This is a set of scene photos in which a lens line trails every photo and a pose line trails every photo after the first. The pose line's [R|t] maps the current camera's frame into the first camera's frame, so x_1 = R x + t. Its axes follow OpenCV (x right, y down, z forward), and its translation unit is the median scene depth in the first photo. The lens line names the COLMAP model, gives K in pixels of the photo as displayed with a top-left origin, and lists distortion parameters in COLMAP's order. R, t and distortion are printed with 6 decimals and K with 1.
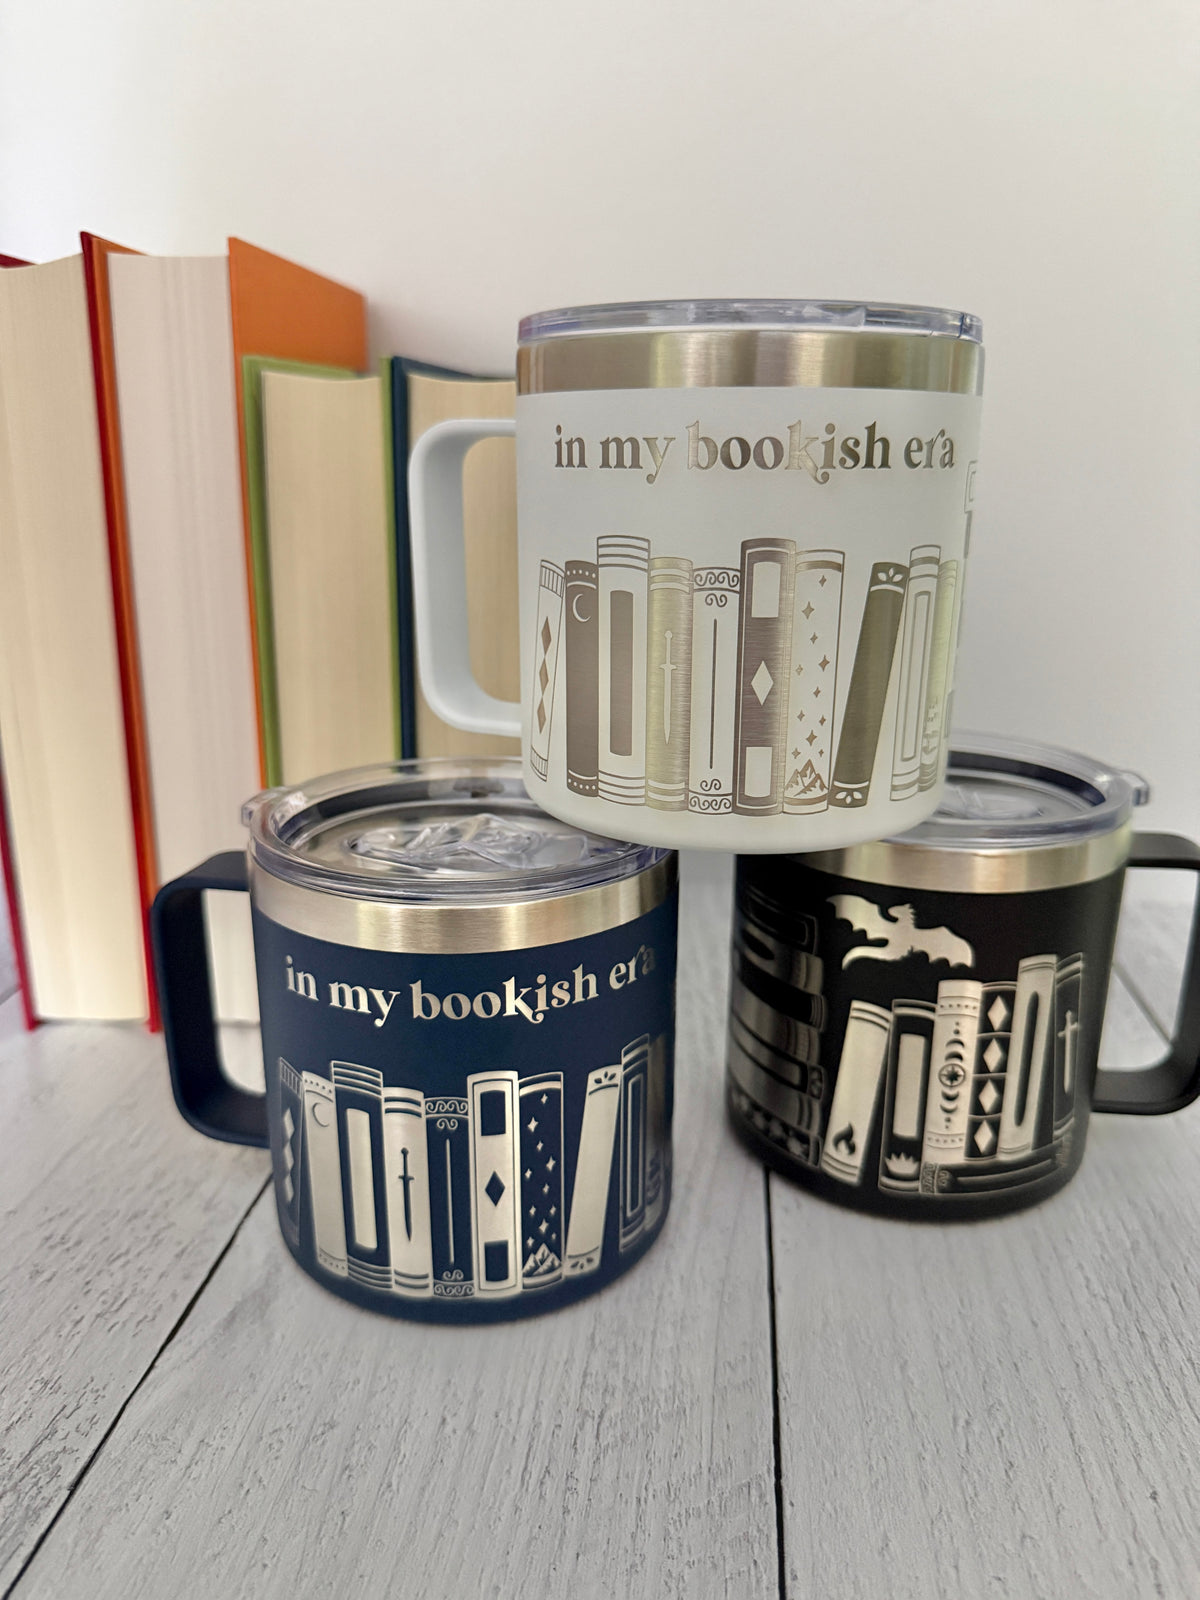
lens RADIAL K [[1137.8, 0, 600.0], [0, 1137.8, 800.0], [0, 0, 1]] dist [0.047955, -0.004771]
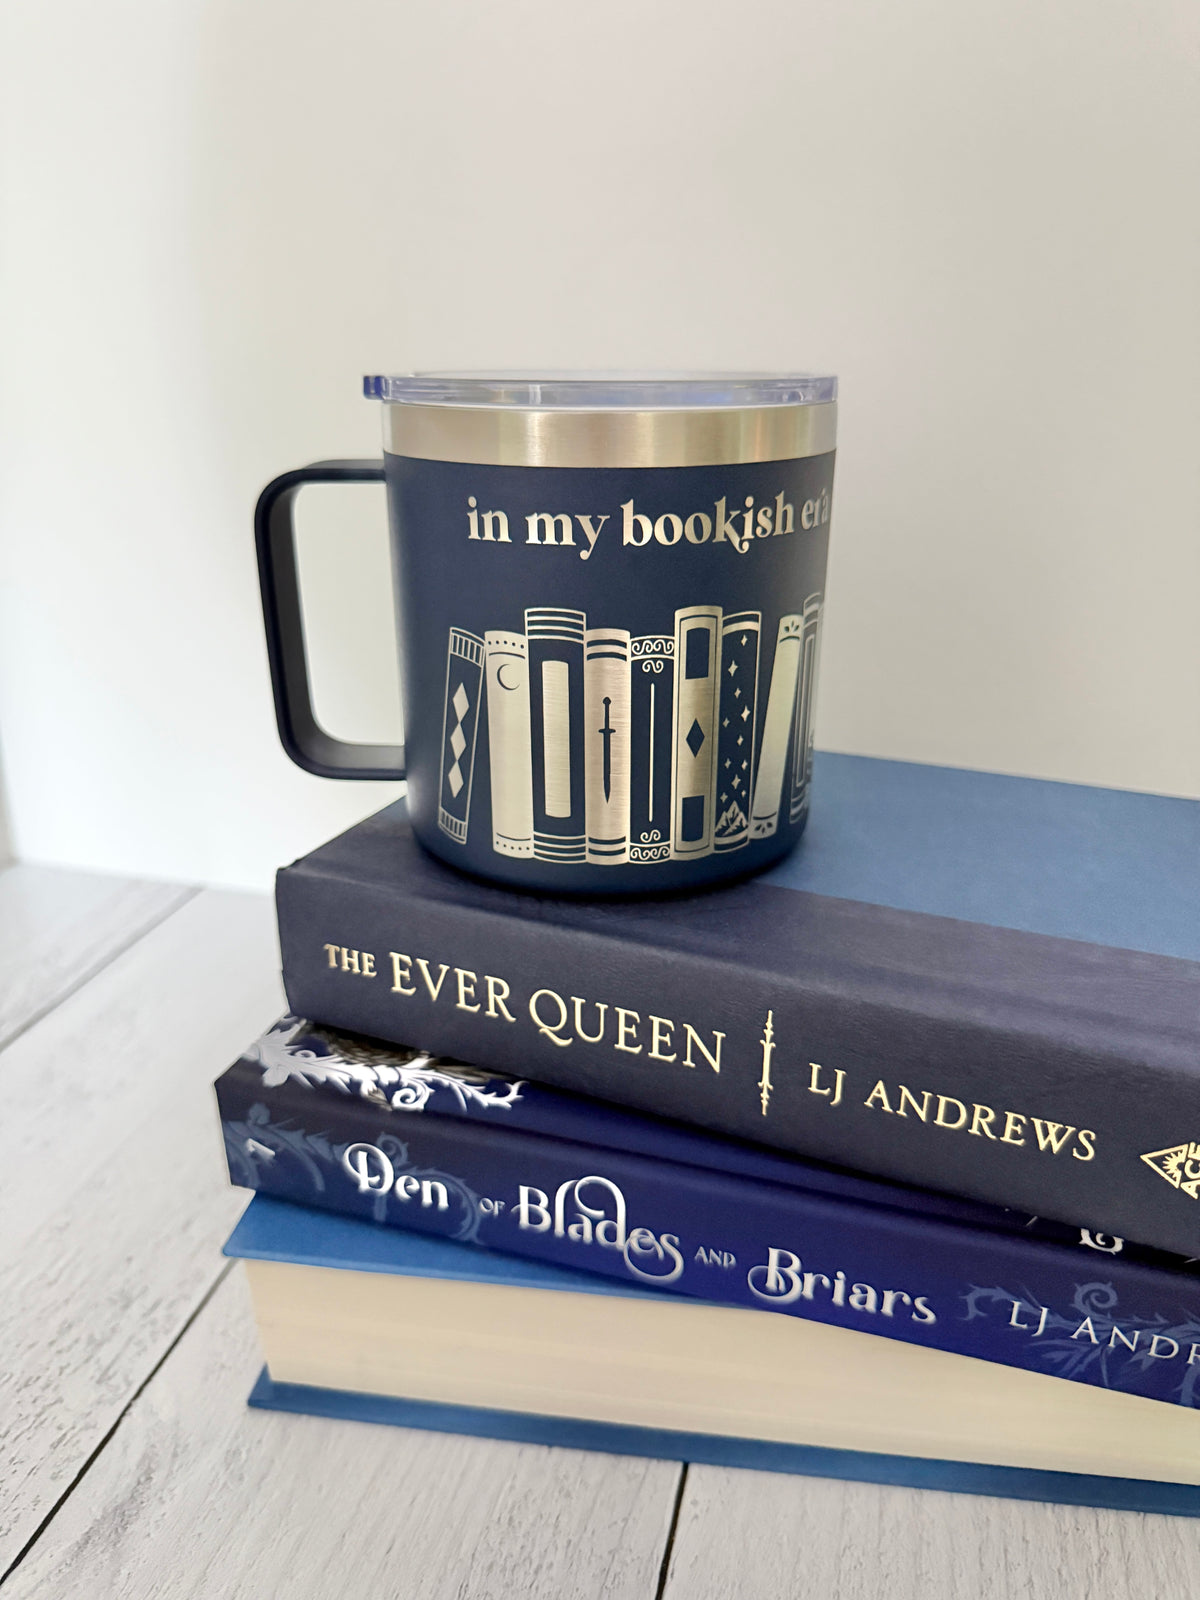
lens RADIAL K [[1137.8, 0, 600.0], [0, 1137.8, 800.0], [0, 0, 1]] dist [0.047955, -0.004771]
pose [[0.986527, -0.067883, 0.148848, -0.328814], [0.053751, 0.993832, 0.096998, 0.300084], [-0.154515, -0.087690, 0.984091, 0.048064]]
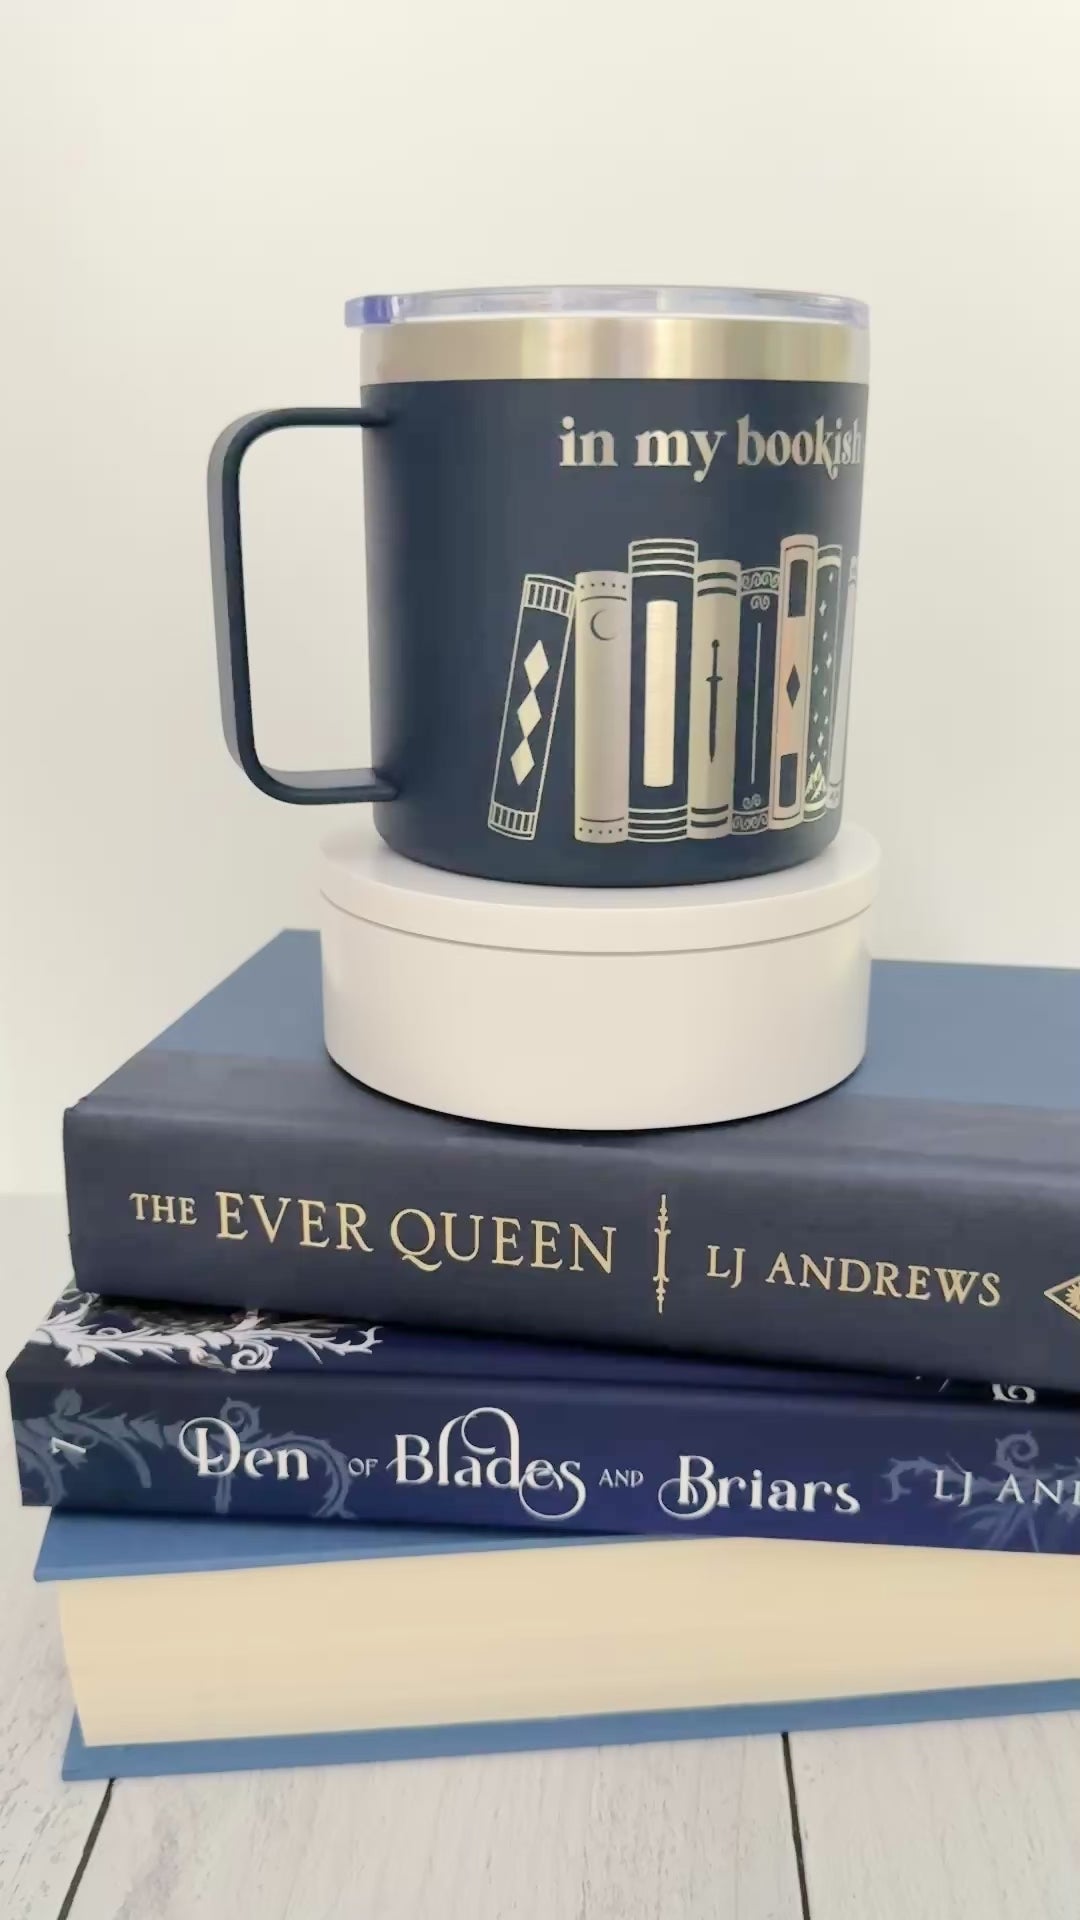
lens RADIAL K [[1672.1, 0, 540.0], [0, 1672.1, 960.0], [0, 0, 1]] dist [0.105088, -0.002025]
pose [[0.861461, -0.153896, 0.483943, -0.957326], [0.148195, 0.987679, 0.050286, 0.467005], [-0.485719, 0.028399, 0.873654, -0.053317]]
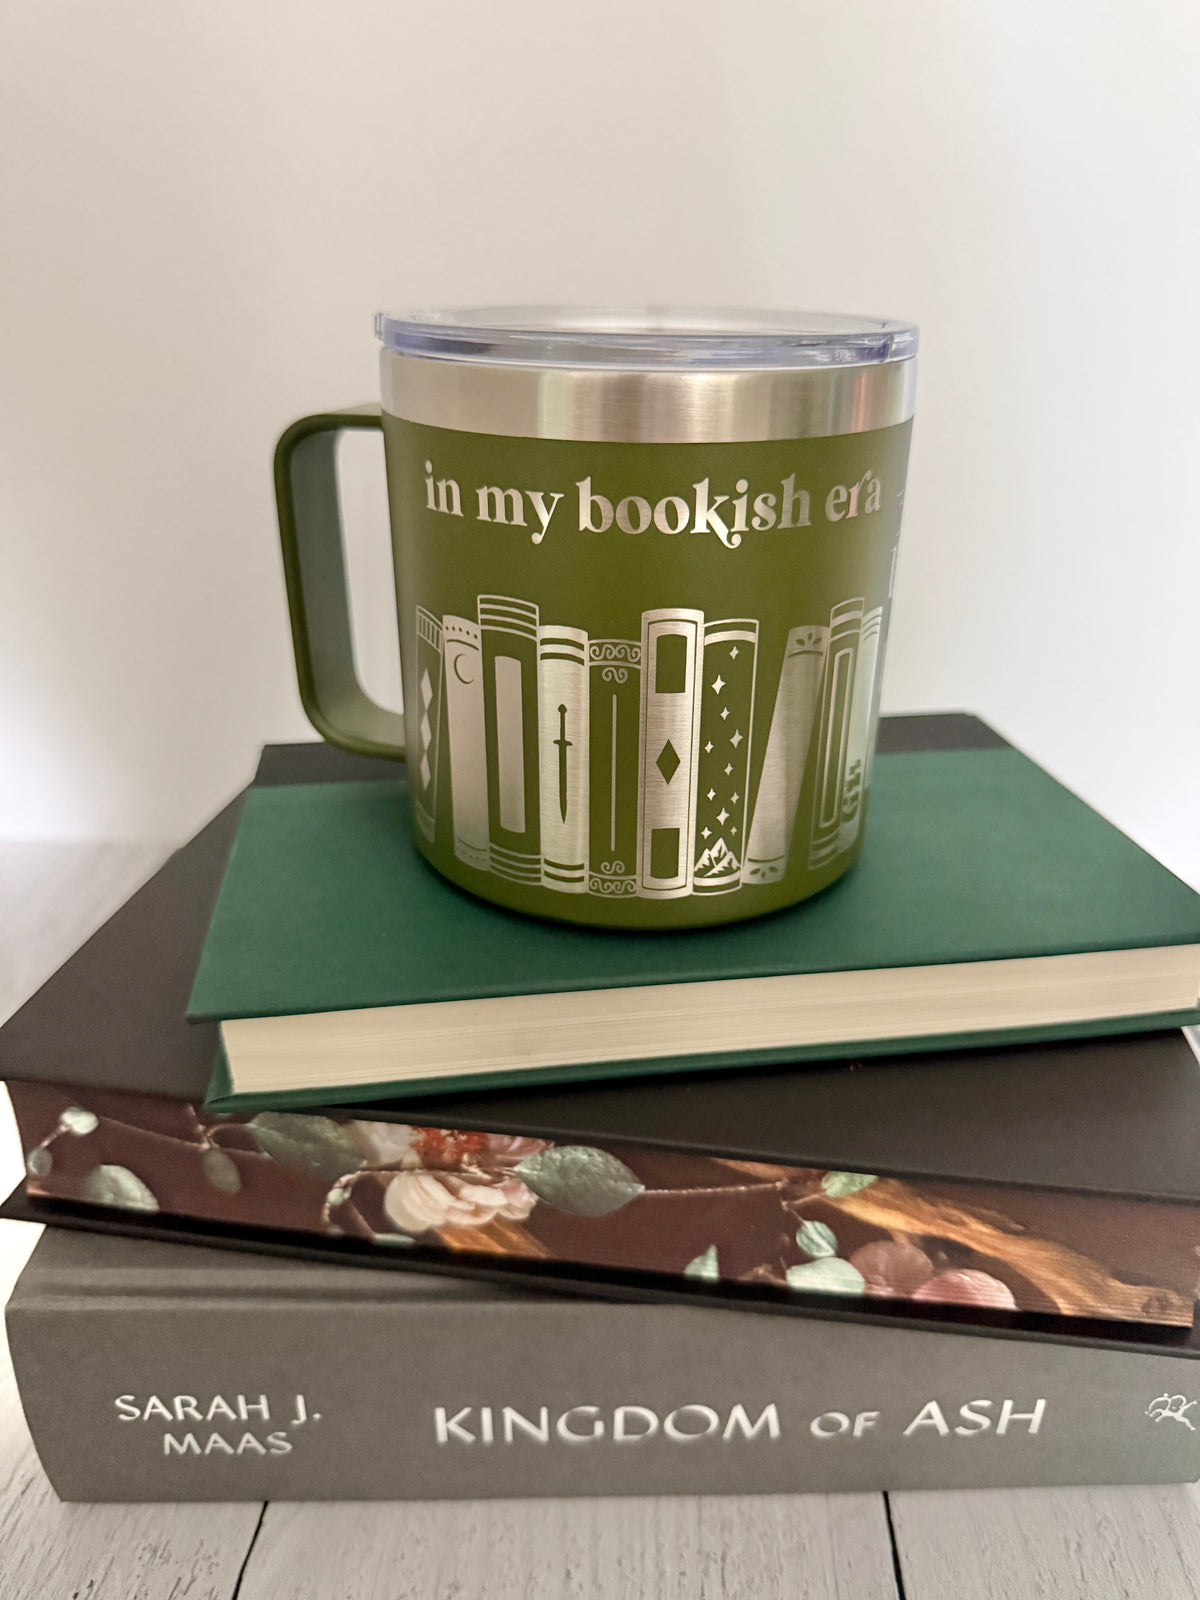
lens RADIAL K [[1137.8, 0, 600.0], [0, 1137.8, 800.0], [0, 0, 1]] dist [0.047955, -0.004771]
pose [[0.992485, 0.052632, -0.110464, -0.049149], [-0.035430, 0.987702, 0.152282, 0.248345], [0.117121, -0.147224, 0.982145, 0.182320]]
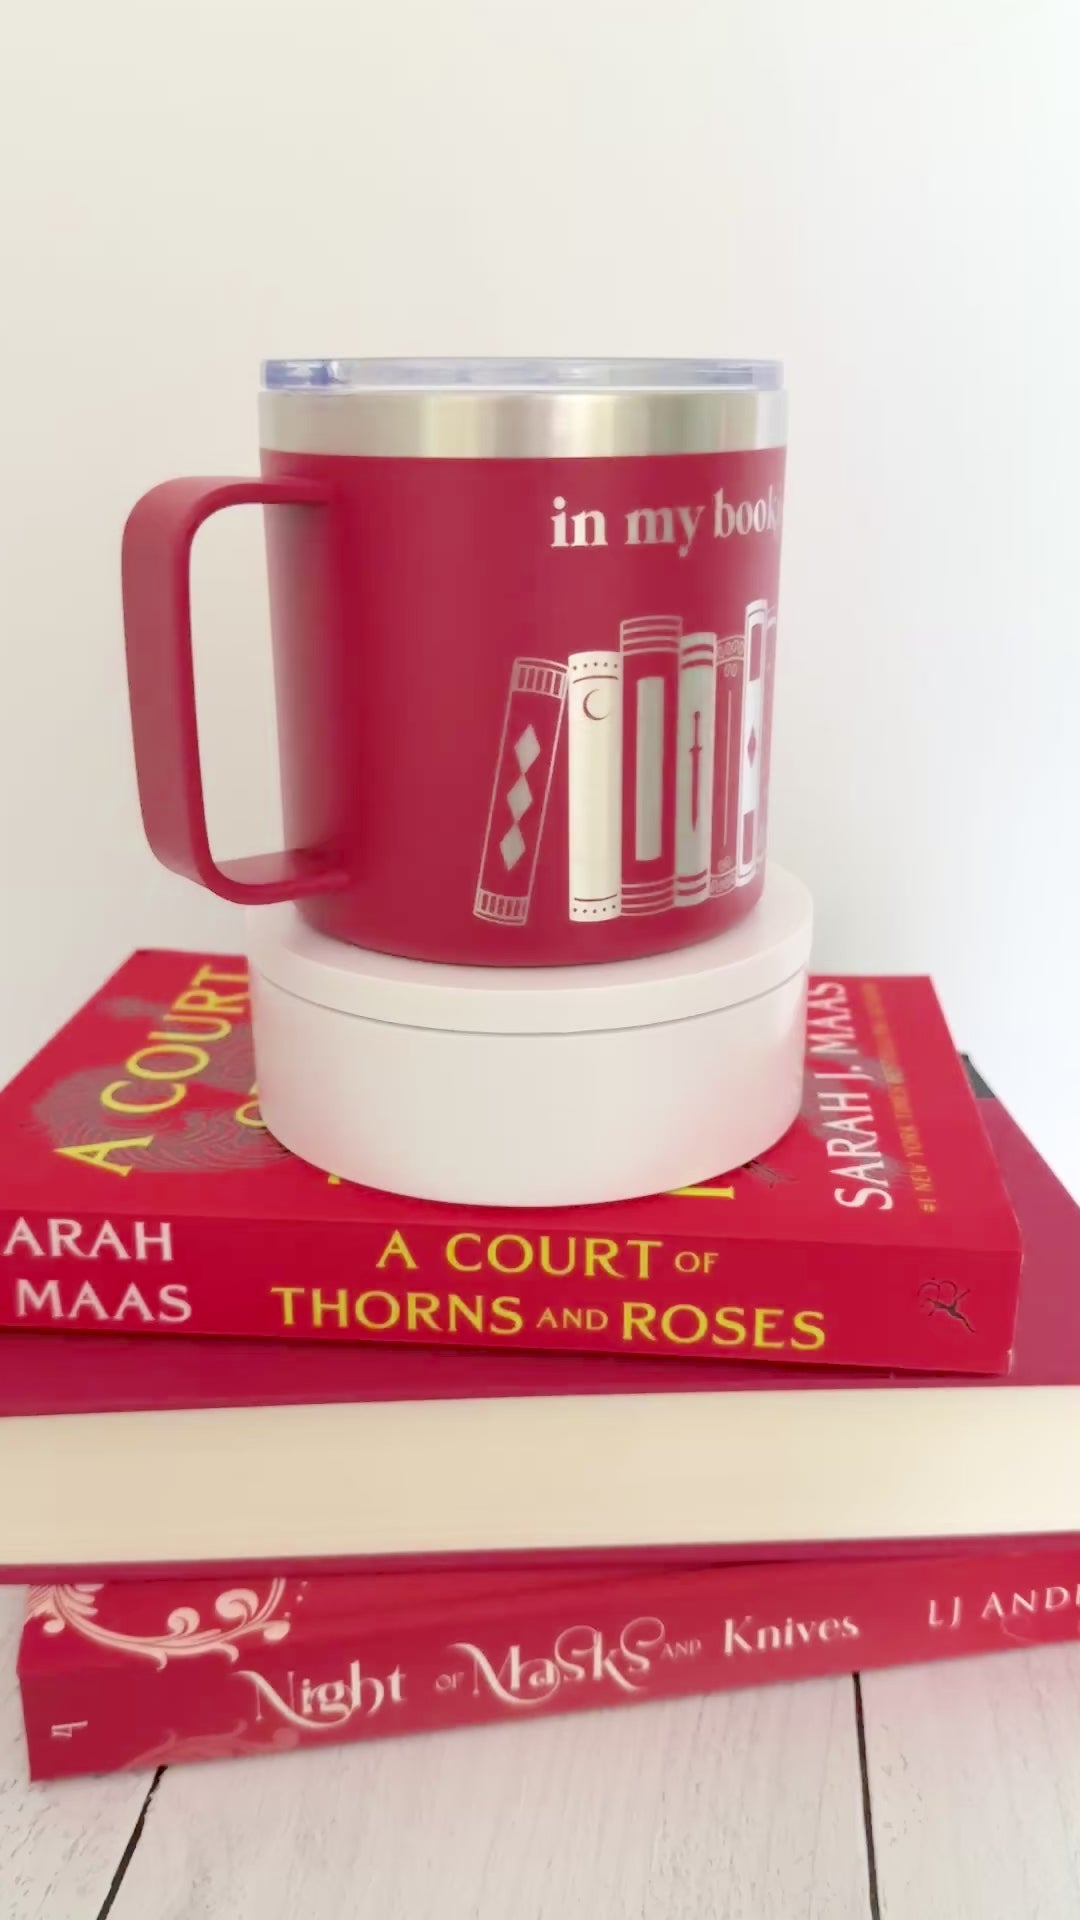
lens RADIAL K [[1672.1, 0, 540.0], [0, 1672.1, 960.0], [0, 0, 1]] dist [0.105088, -0.002025]
pose [[0.656713, -0.261347, 0.707407, -1.218179], [0.222529, 0.963419, 0.149347, 0.272690], [-0.720561, 0.059340, 0.690848, 0.214071]]
